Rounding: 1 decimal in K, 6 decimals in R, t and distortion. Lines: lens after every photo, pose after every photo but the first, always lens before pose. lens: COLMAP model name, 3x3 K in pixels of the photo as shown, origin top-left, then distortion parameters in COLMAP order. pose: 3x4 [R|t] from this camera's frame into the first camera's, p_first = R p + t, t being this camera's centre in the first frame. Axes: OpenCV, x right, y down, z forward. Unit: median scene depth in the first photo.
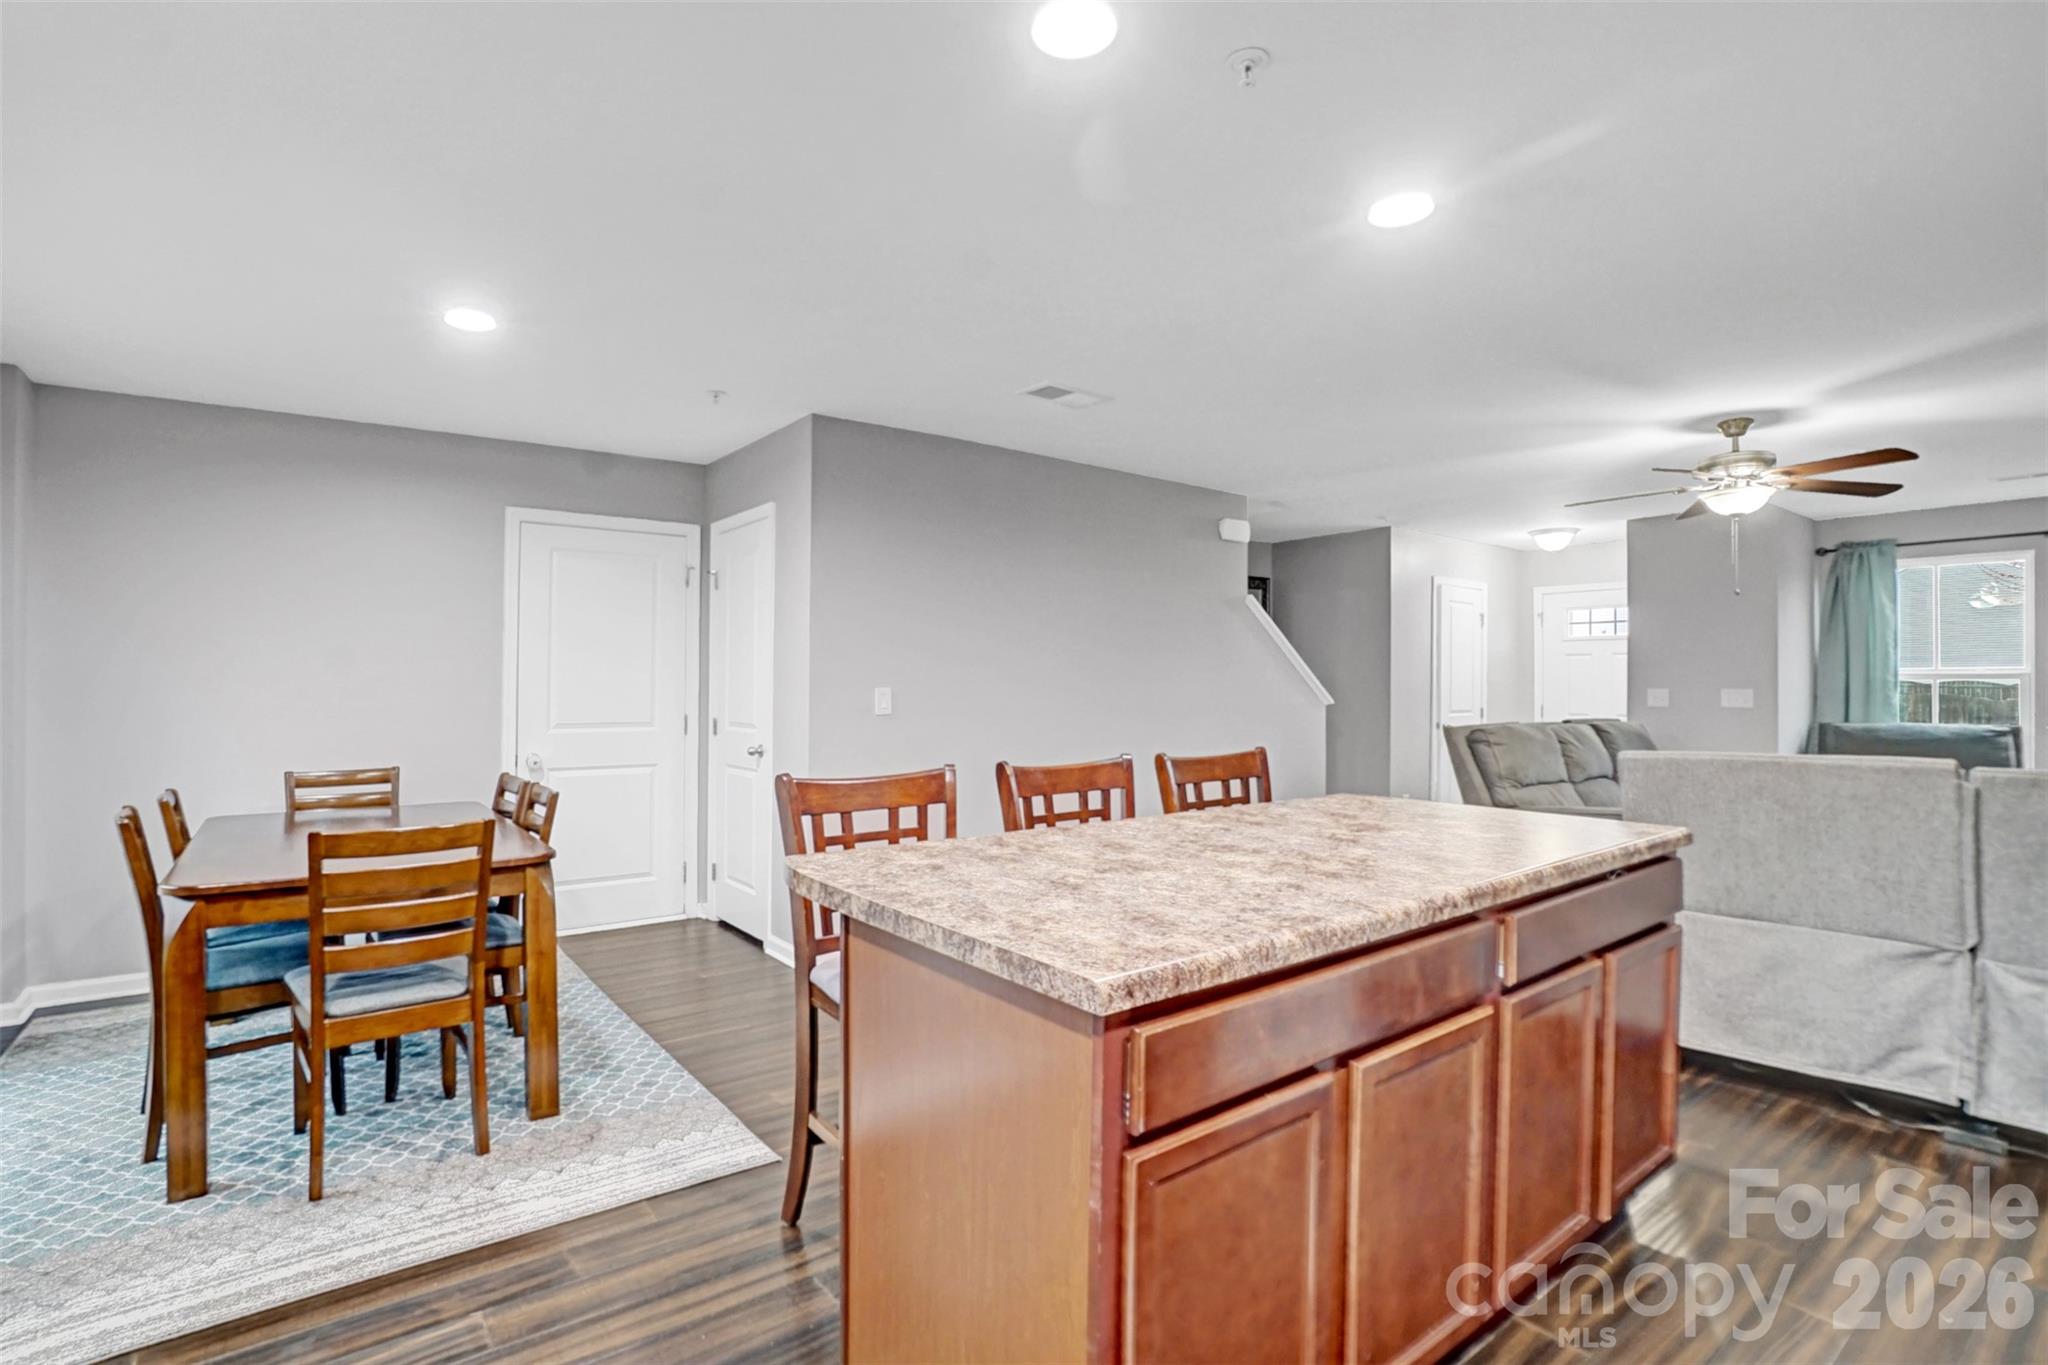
lens RADIAL K [[929.2, 0, 1024.0], [0, 929.2, 682.5], [0, 0, 1]] dist [0.019022, 0.000051]
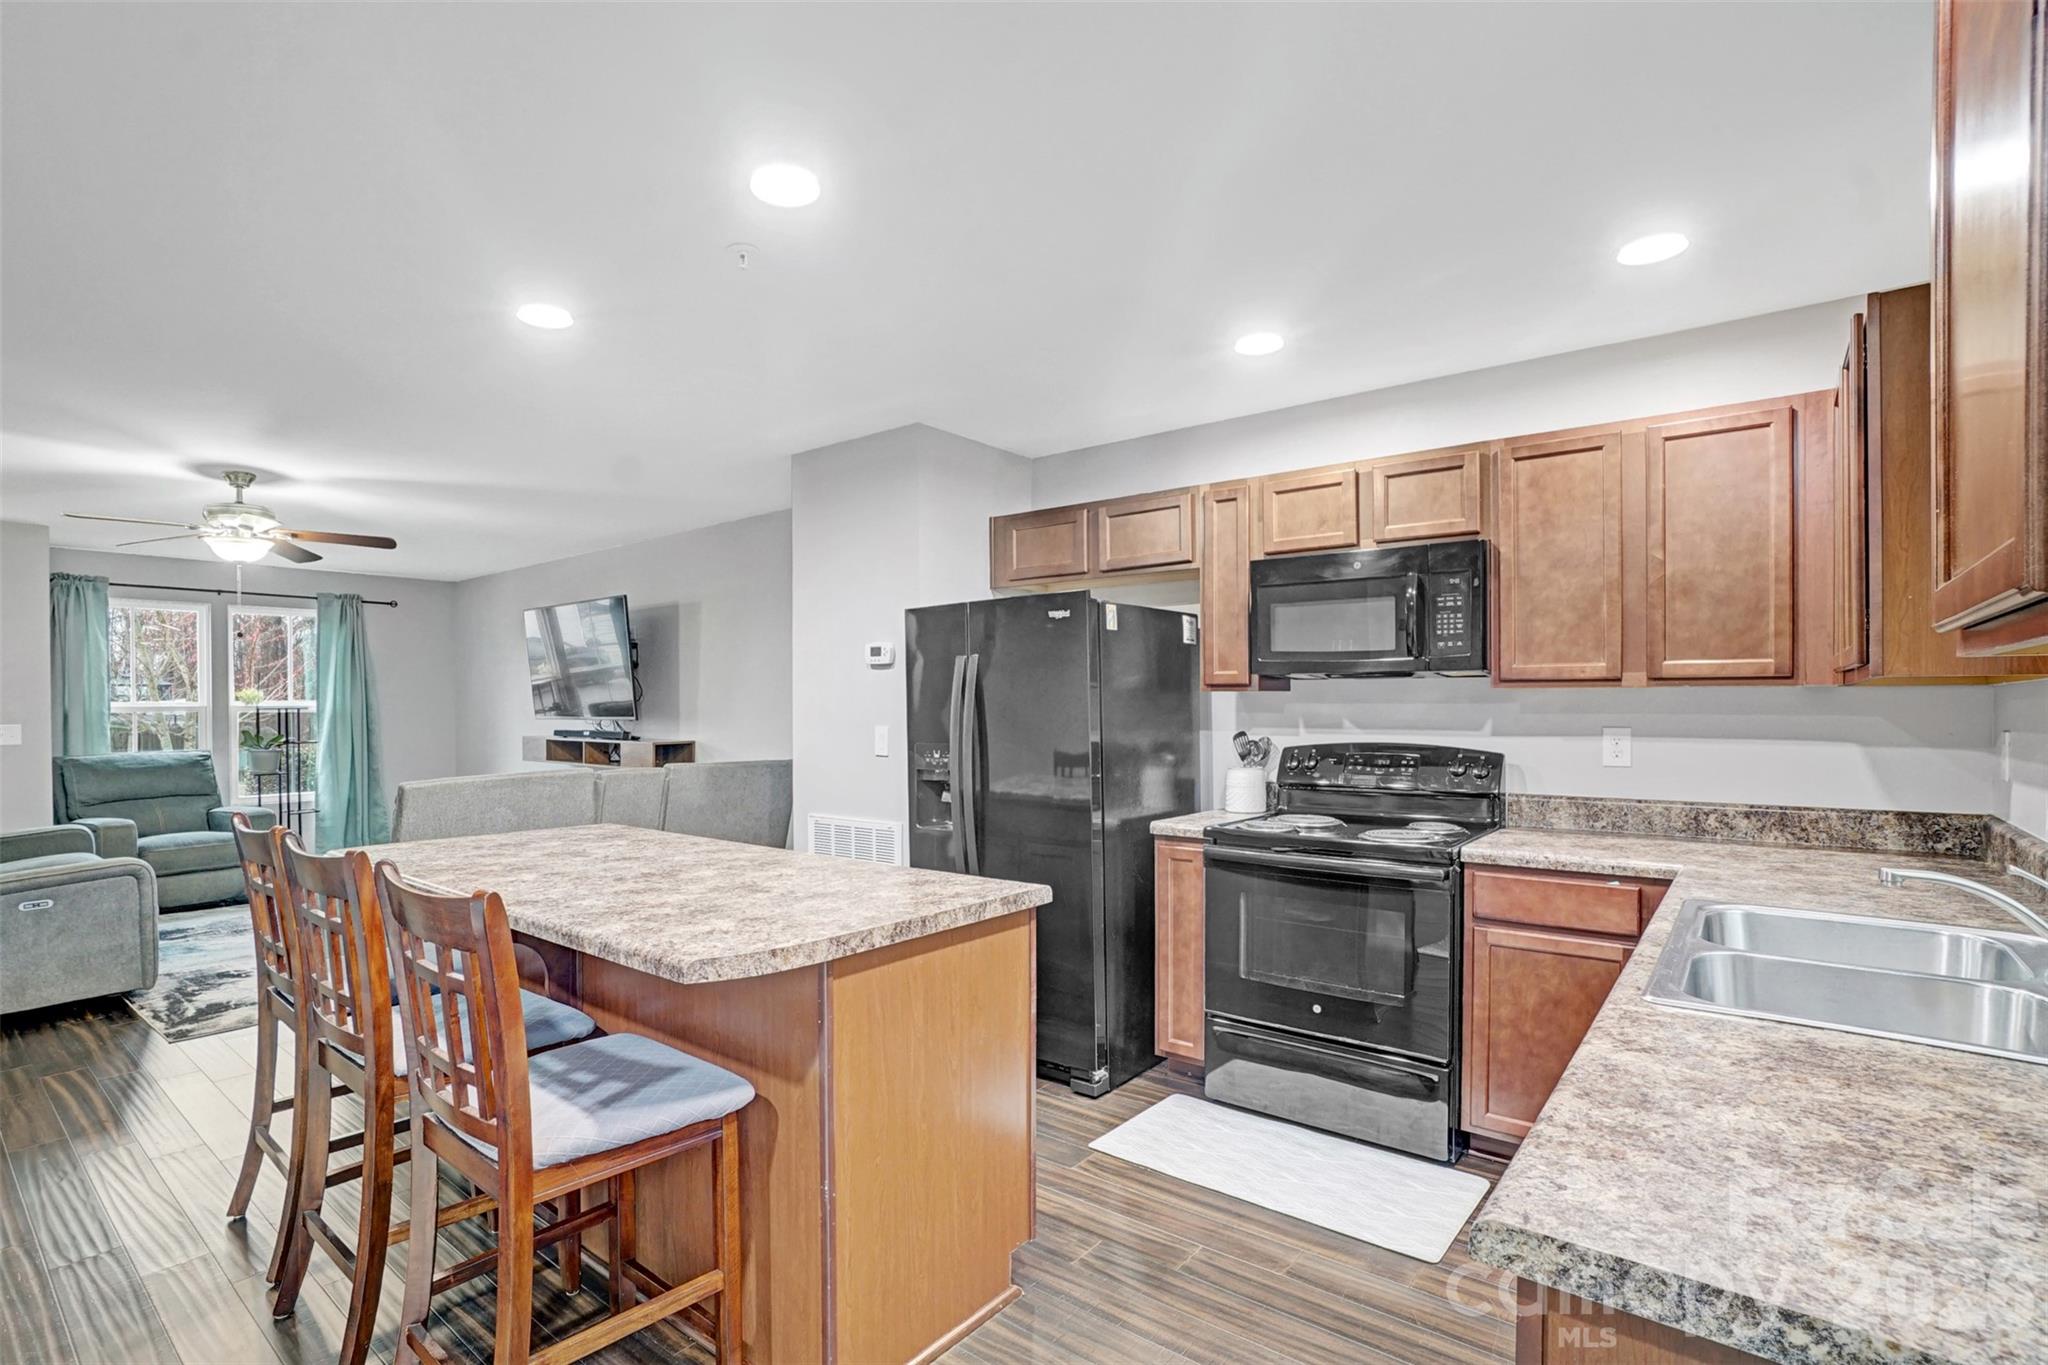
lens RADIAL K [[984.7, 0, 979.5], [0, 984.7, 712.3], [0, 0, 1]] dist [-0.051748, 0.025912]
pose [[-0.197901, -0.009577, 0.980175, -0.318041], [0.004588, 0.999932, 0.010696, -0.009526], [-0.980211, 0.006614, -0.197844, 0.261119]]
